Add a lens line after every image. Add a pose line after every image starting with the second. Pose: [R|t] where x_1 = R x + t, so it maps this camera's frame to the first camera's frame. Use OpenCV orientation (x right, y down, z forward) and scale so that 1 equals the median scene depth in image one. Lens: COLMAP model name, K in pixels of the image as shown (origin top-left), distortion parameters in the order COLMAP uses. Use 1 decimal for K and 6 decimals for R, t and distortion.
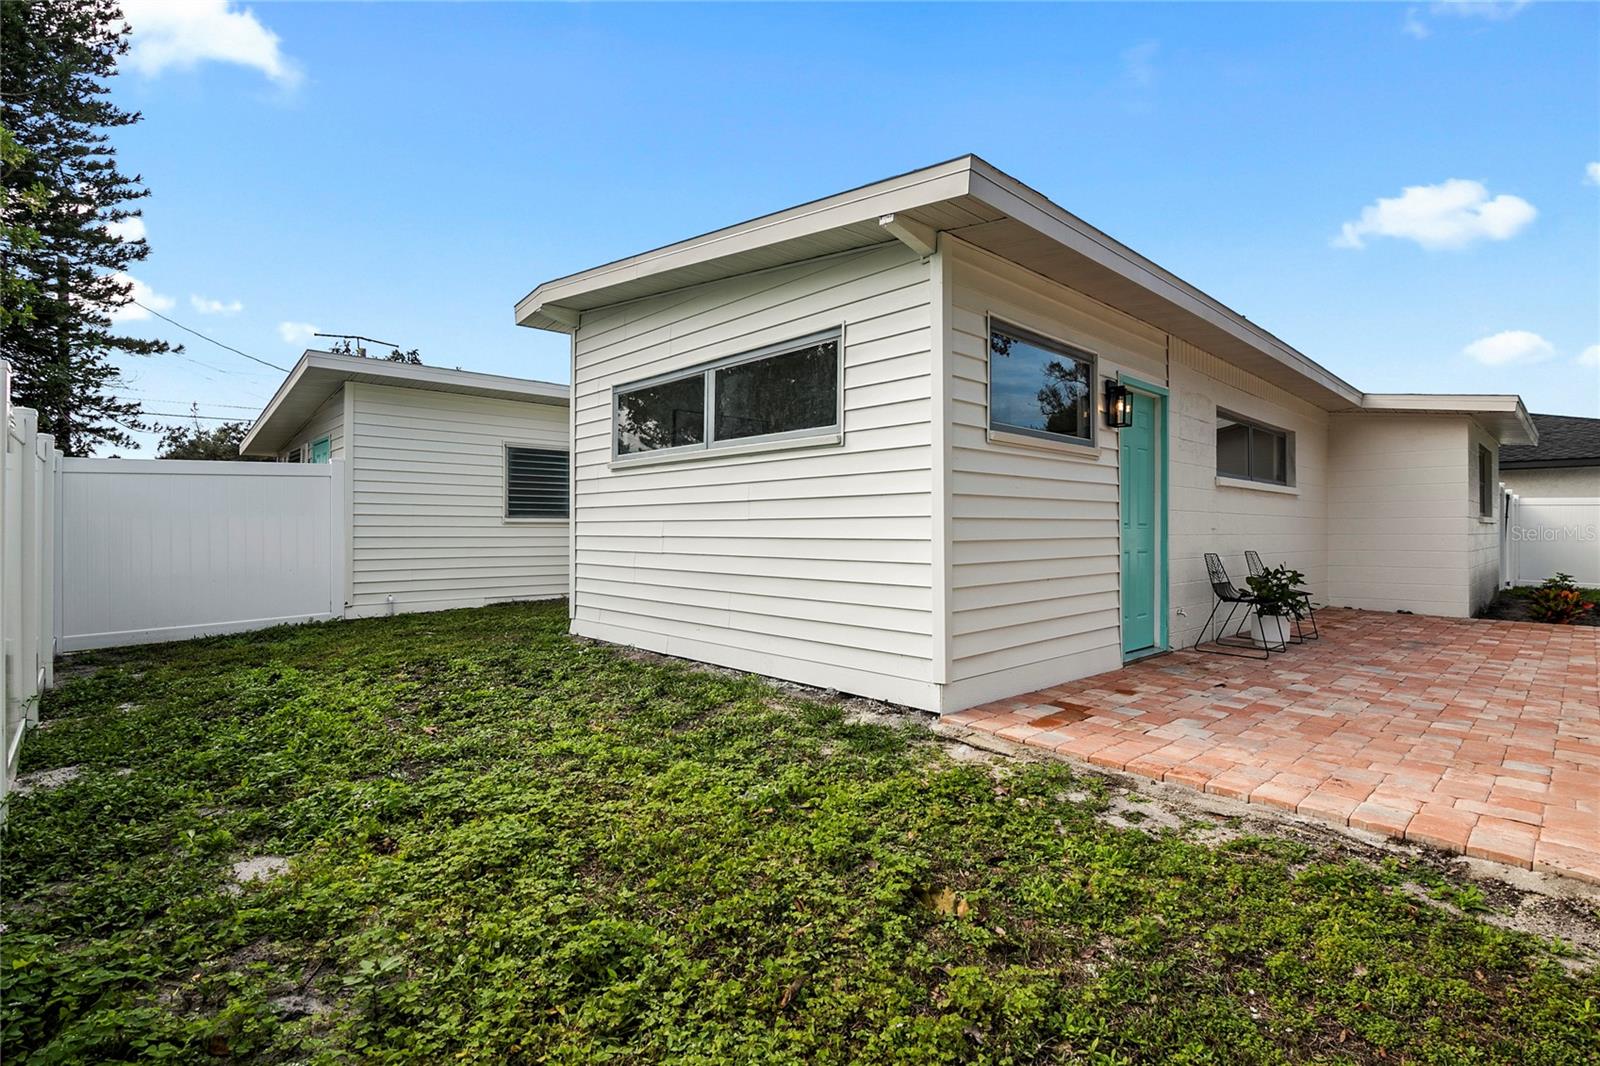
lens RADIAL K [[750.4, 0, 803.2], [0, 750.4, 516.8], [0, 0, 1]] dist [-0.018551, -0.000637]
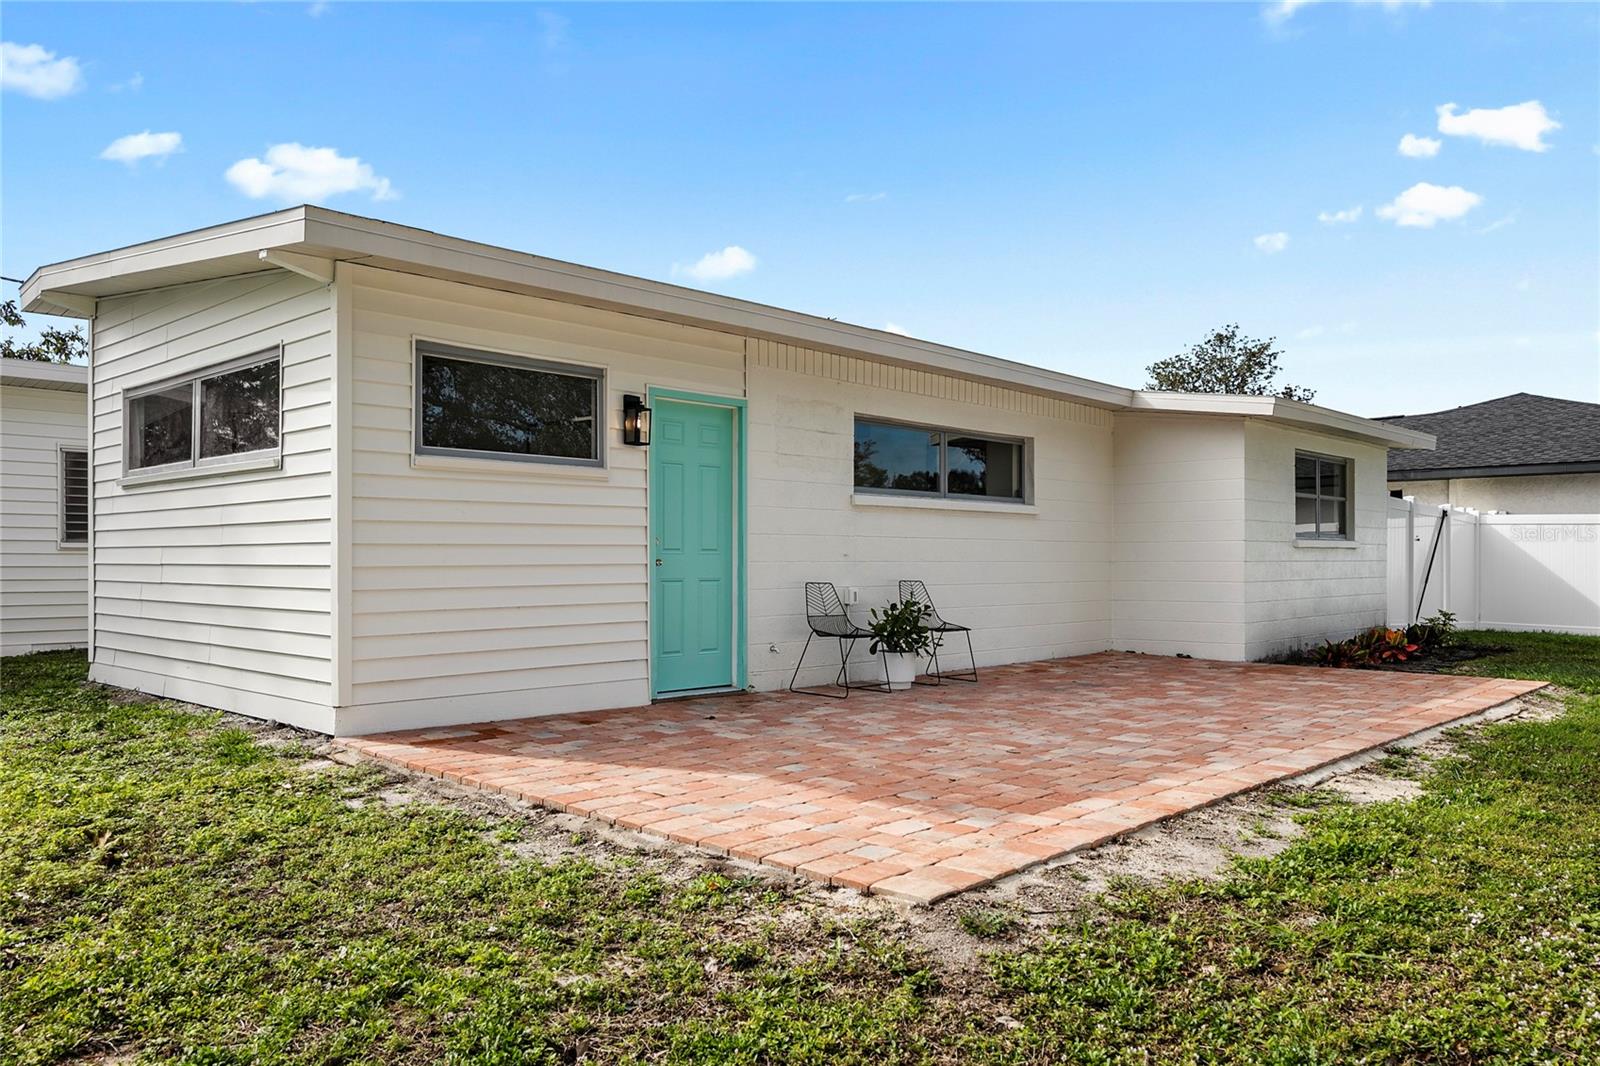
lens RADIAL K [[1171.6, 0, 794.7], [0, 1171.6, 550.3], [0, 0, 1]] dist [0.006670, -0.003914]
pose [[0.998801, -0.000807, 0.048940, 0.450951], [0.000288, 0.999944, 0.010625, -0.004326], [-0.048946, -0.010598, 0.998745, -0.385054]]
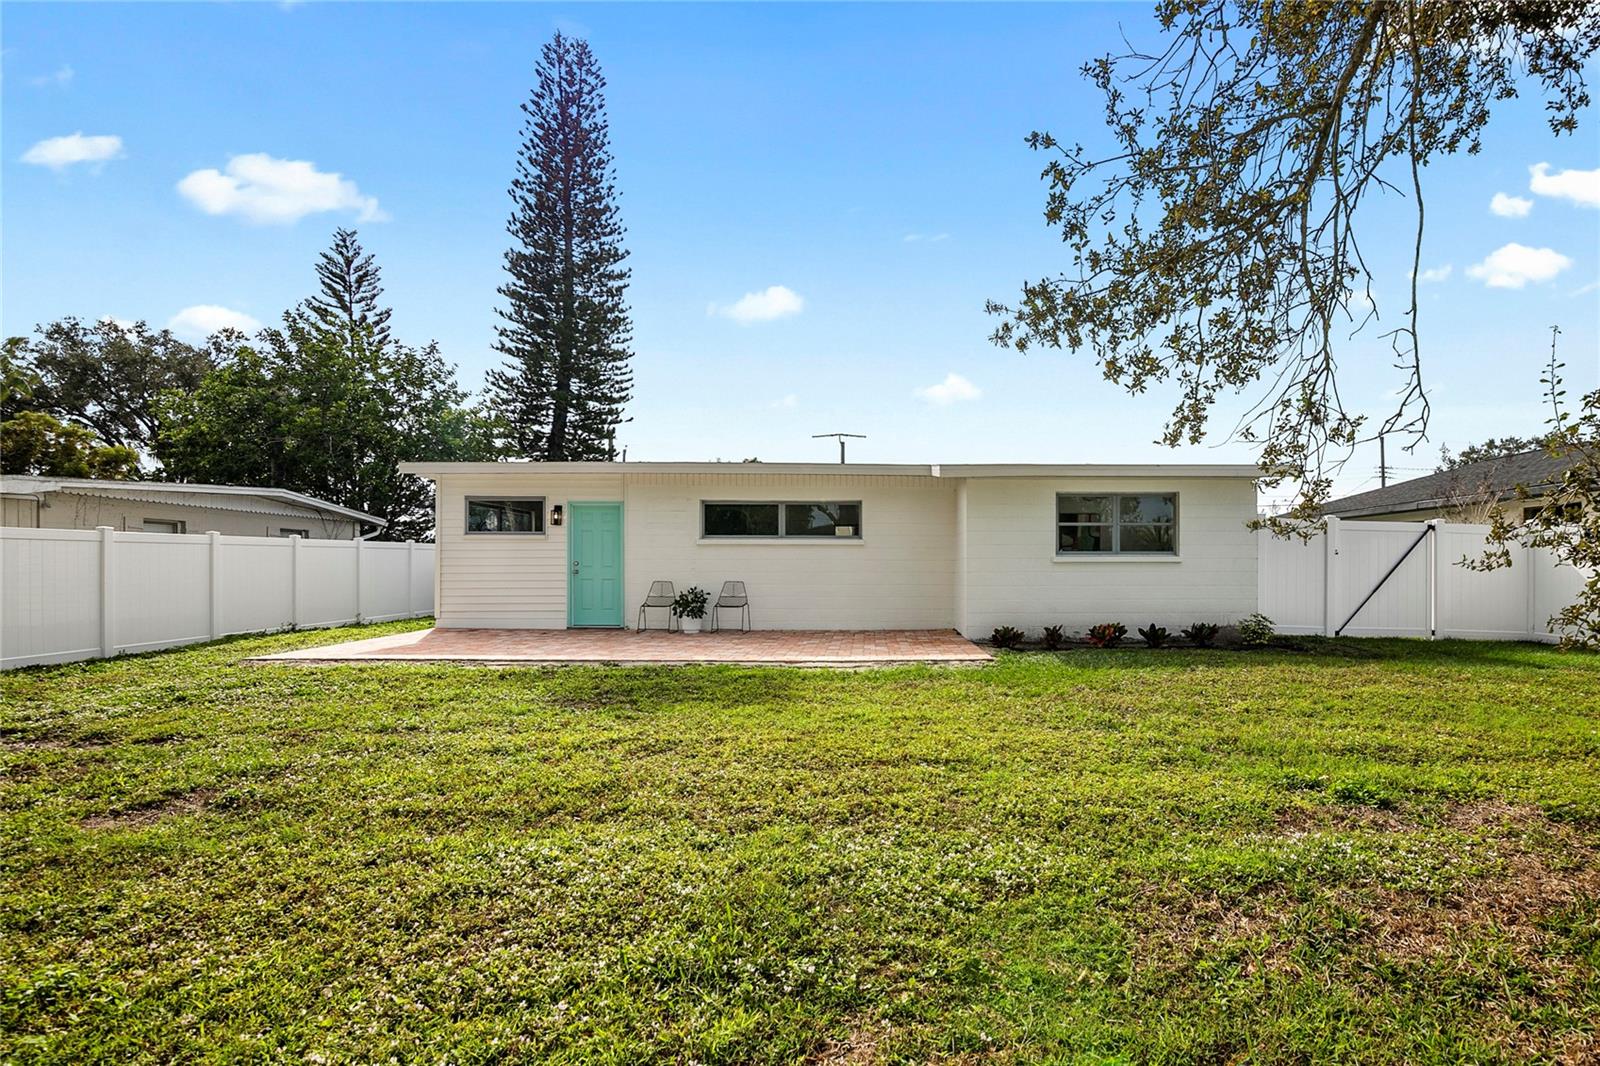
lens RADIAL K [[750.4, 0, 800.8], [0, 750.4, 542.2], [0, 0, 1]] dist [-0.018551, -0.000637]
pose [[0.743585, -0.020726, -0.668320, 2.116851], [0.013368, 0.999781, -0.016131, -0.016187], [0.668508, 0.003061, 0.743699, -0.193774]]
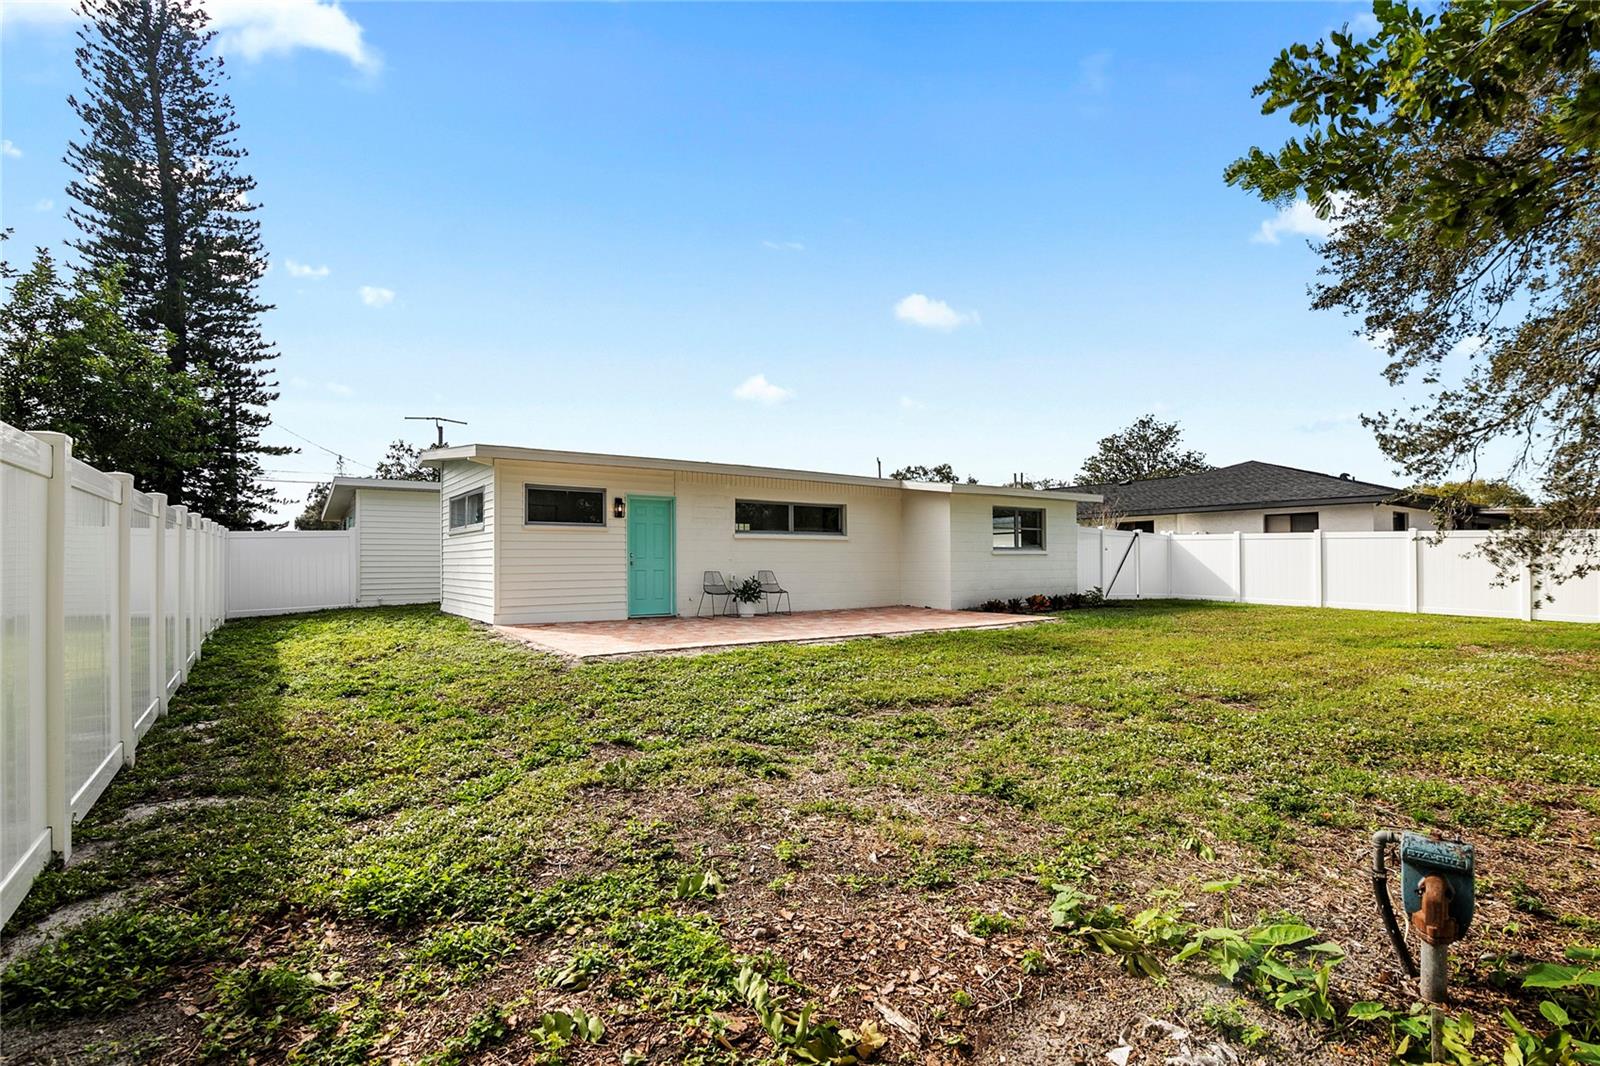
lens RADIAL K [[750.4, 0, 816.3], [0, 750.4, 548.5], [0, 0, 1]] dist [-0.018551, -0.000637]
pose [[0.991473, -0.008250, -0.130049, 1.117704], [0.008486, 0.999963, 0.001261, -0.016353], [0.130034, -0.002354, 0.991507, -1.061943]]
